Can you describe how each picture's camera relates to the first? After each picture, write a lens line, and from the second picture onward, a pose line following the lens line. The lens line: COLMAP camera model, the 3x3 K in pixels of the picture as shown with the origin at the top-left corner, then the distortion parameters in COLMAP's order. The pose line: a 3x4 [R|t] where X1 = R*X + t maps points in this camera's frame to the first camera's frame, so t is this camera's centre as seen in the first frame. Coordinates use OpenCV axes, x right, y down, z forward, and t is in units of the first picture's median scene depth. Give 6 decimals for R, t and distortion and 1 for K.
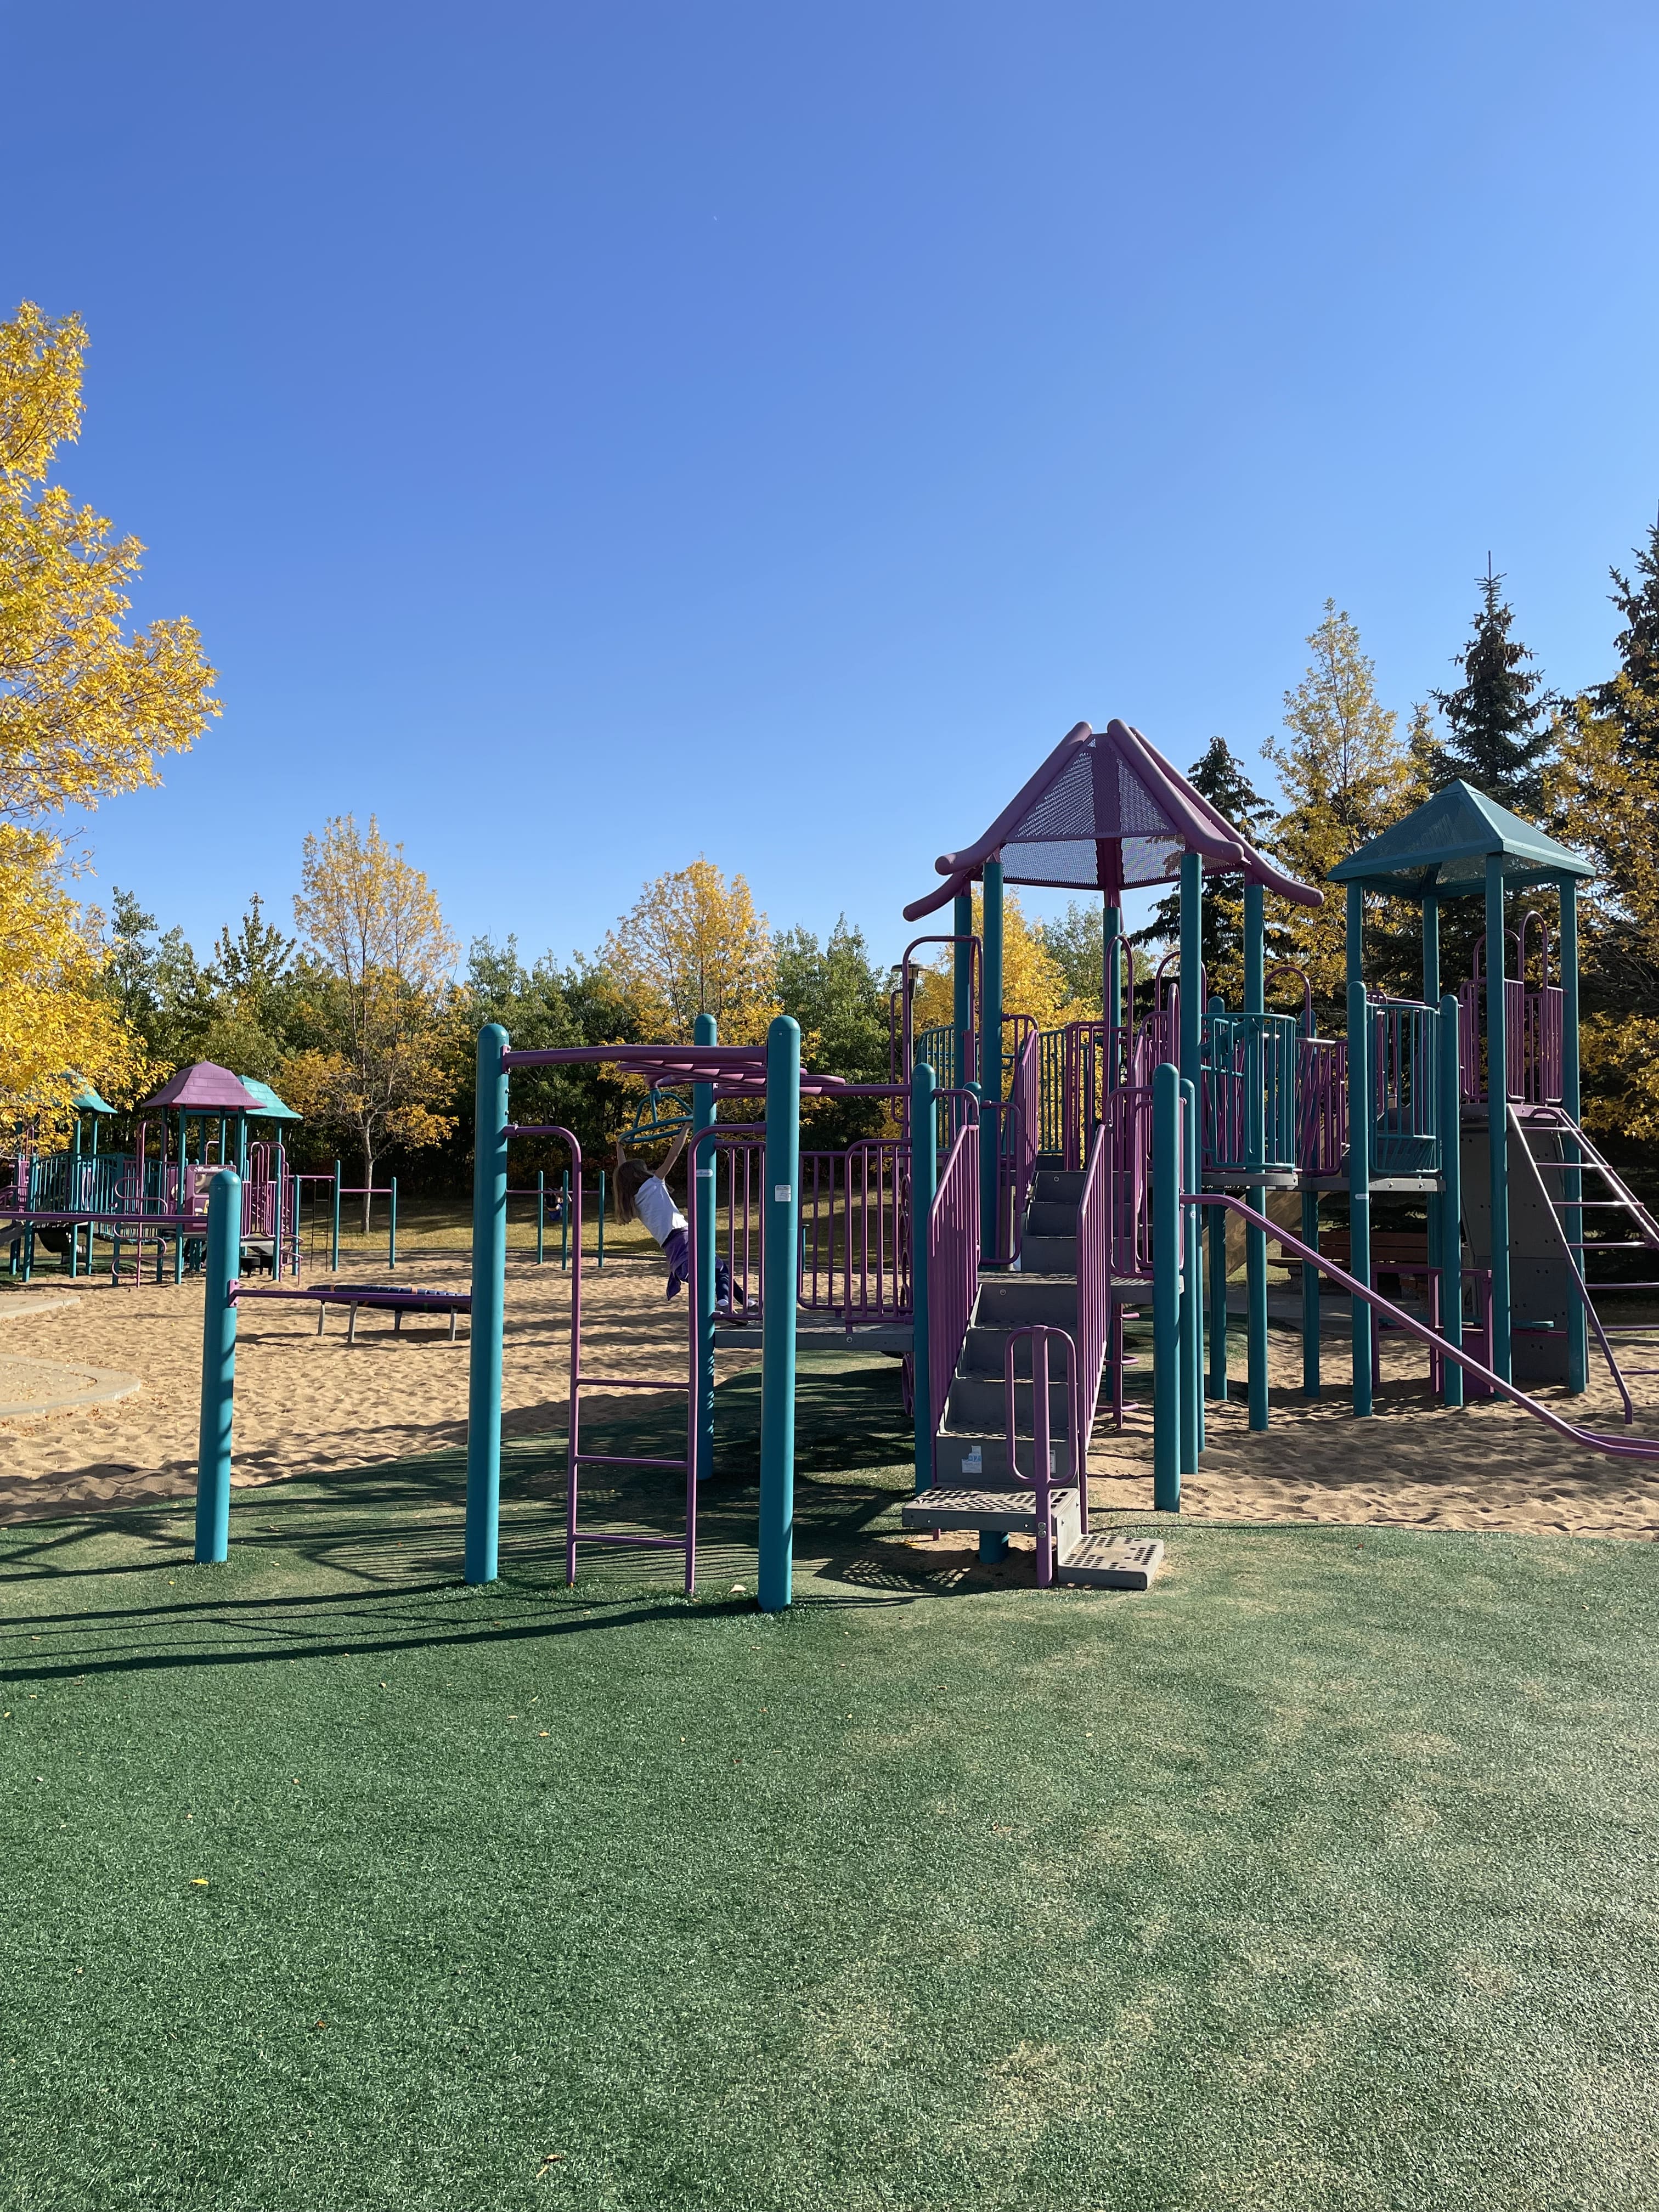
lens RADIAL K [[1660.3, 0, 805.7], [0, 1660.3, 1112.9], [0, 0, 1]] dist [0.102291, -0.125674]
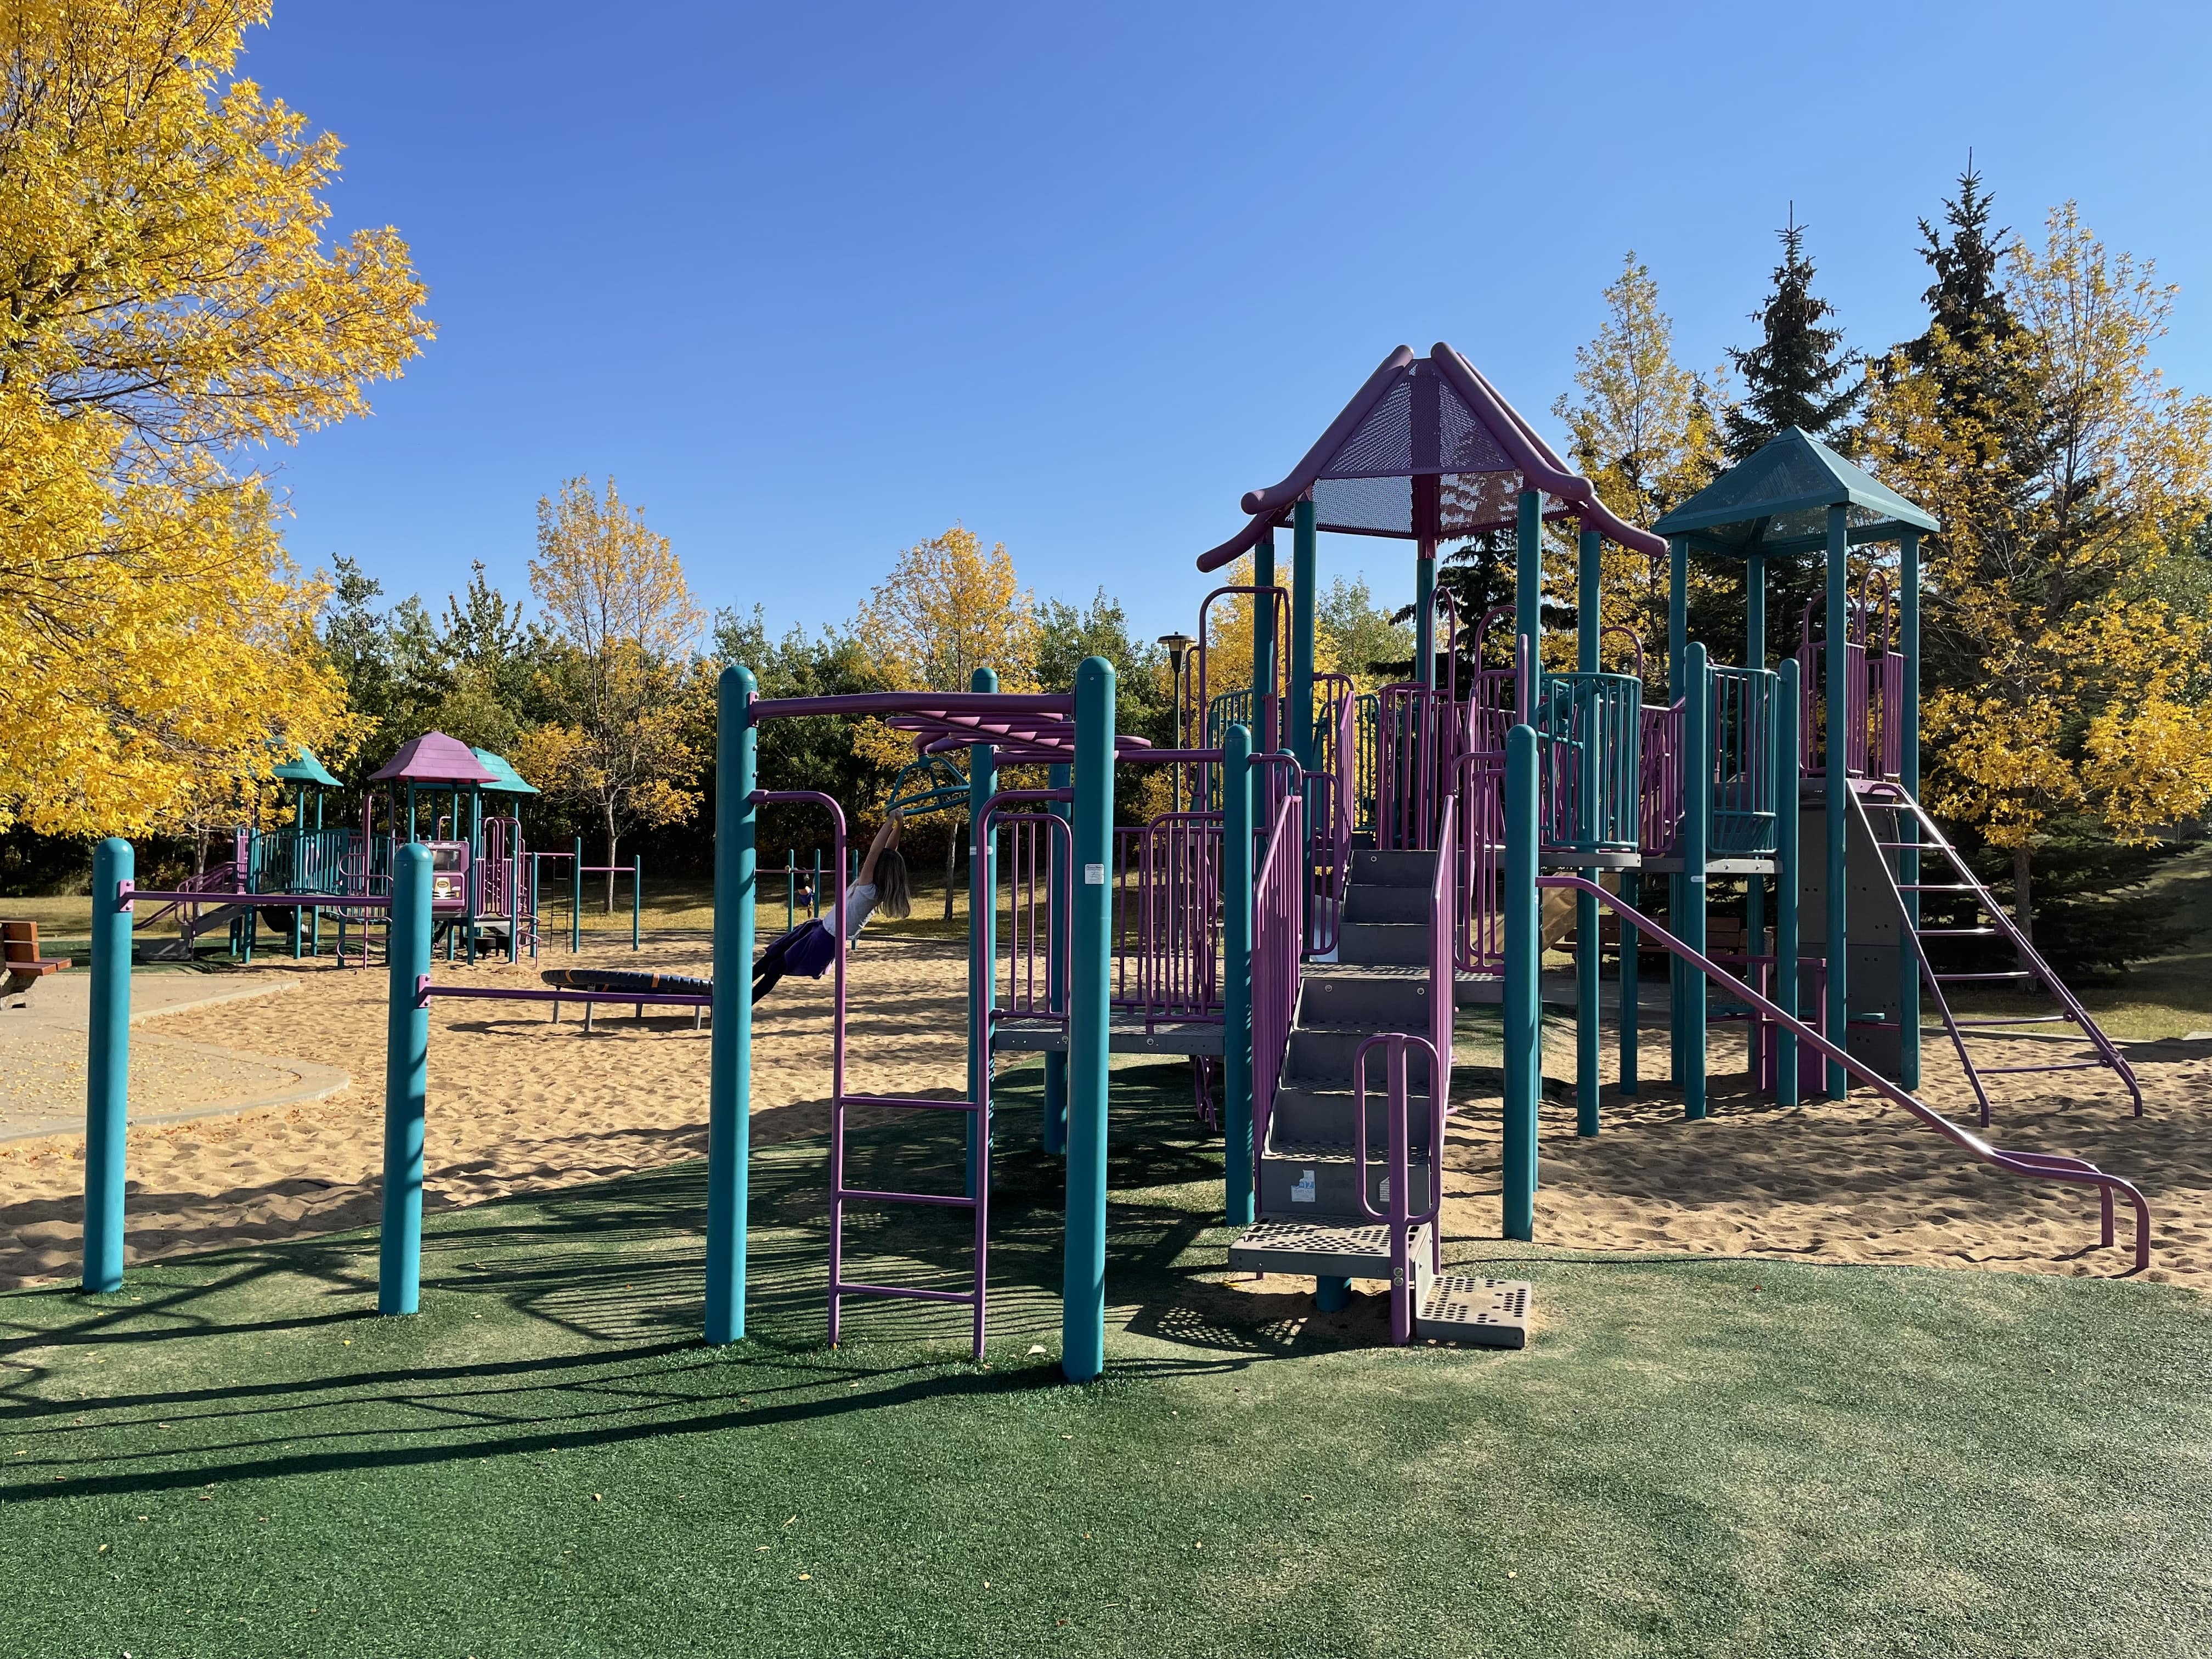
lens RADIAL K [[1660.3, 0, 1087.5], [0, 1660.3, 844.0], [0, 0, 1]] dist [0.102291, -0.125674]
pose [[0.999812, 0.003870, 0.018992, -0.018601], [-0.004446, 0.999529, 0.030362, 0.005195], [-0.018866, -0.030441, 0.999359, 0.104863]]
